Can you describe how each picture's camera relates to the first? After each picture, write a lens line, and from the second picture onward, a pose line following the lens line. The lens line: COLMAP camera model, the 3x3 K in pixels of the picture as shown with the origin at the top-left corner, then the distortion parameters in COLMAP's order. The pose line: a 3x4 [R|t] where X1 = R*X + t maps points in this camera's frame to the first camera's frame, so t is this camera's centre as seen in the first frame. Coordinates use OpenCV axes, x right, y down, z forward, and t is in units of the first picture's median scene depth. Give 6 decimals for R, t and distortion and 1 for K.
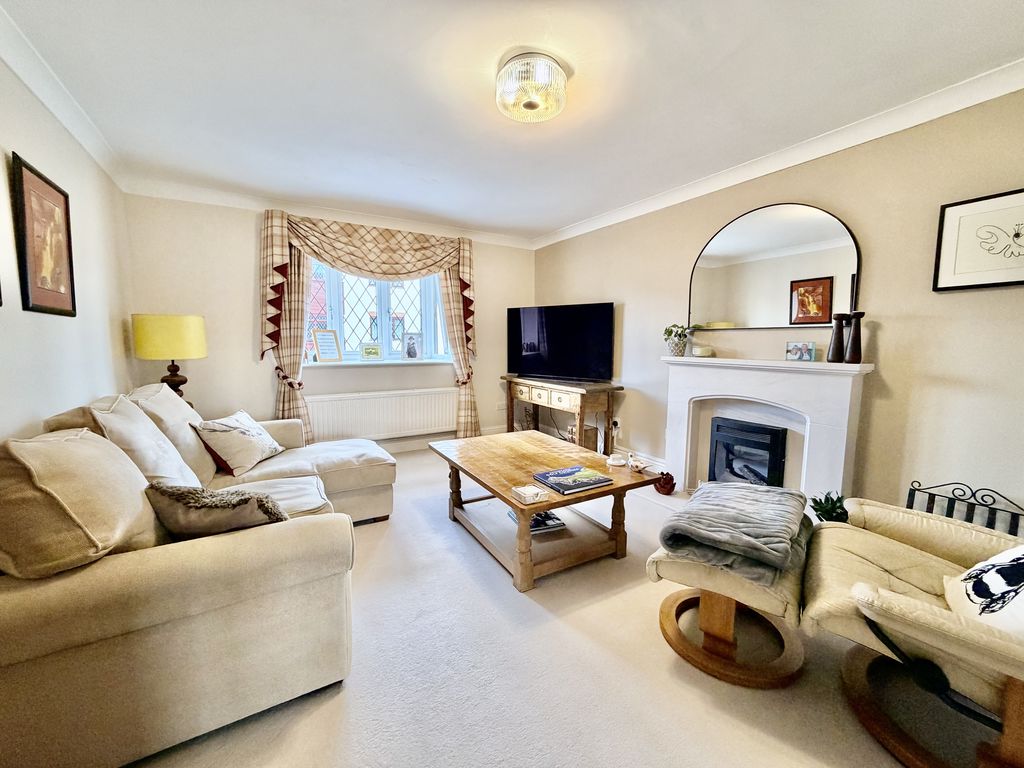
lens RADIAL K [[406.5, 0, 509.9], [0, 406.5, 383.7], [0, 0, 1]] dist [0.001653, -0.000103]
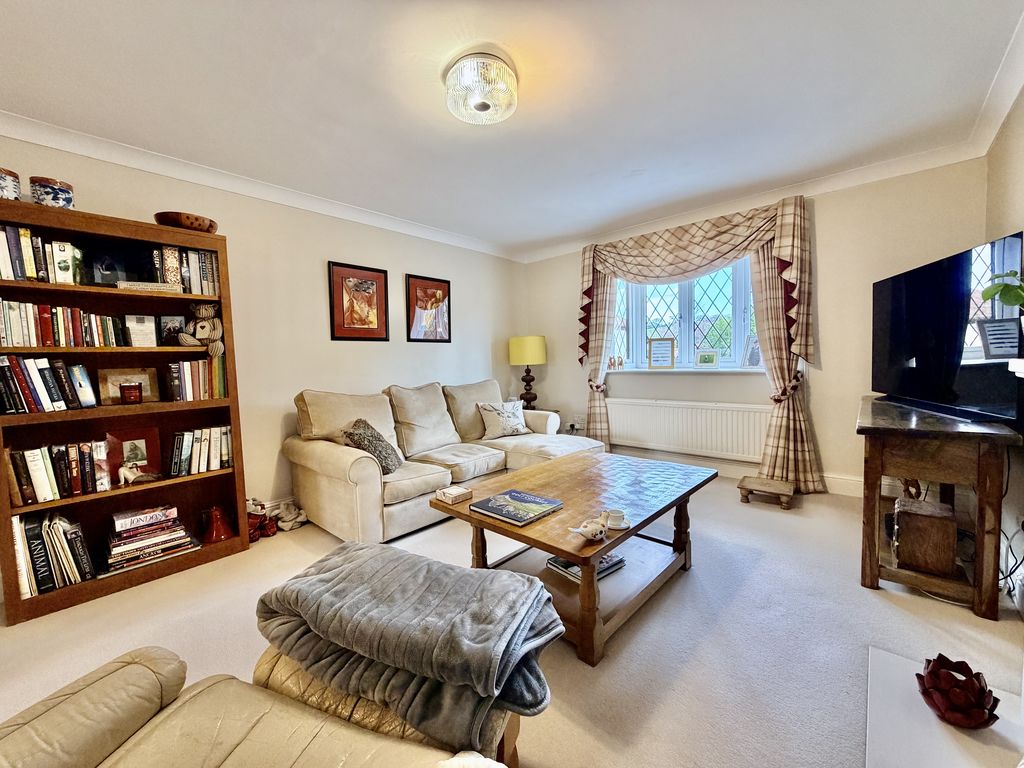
lens RADIAL K [[406.5, 0, 509.9], [0, 406.5, 383.7], [0, 0, 1]] dist [0.001653, -0.000103]
pose [[0.300631, 0.046364, -0.952613, 0.499314], [-0.068396, 0.997294, 0.026954, -0.021235], [0.951285, 0.057051, 0.302989, 0.381583]]
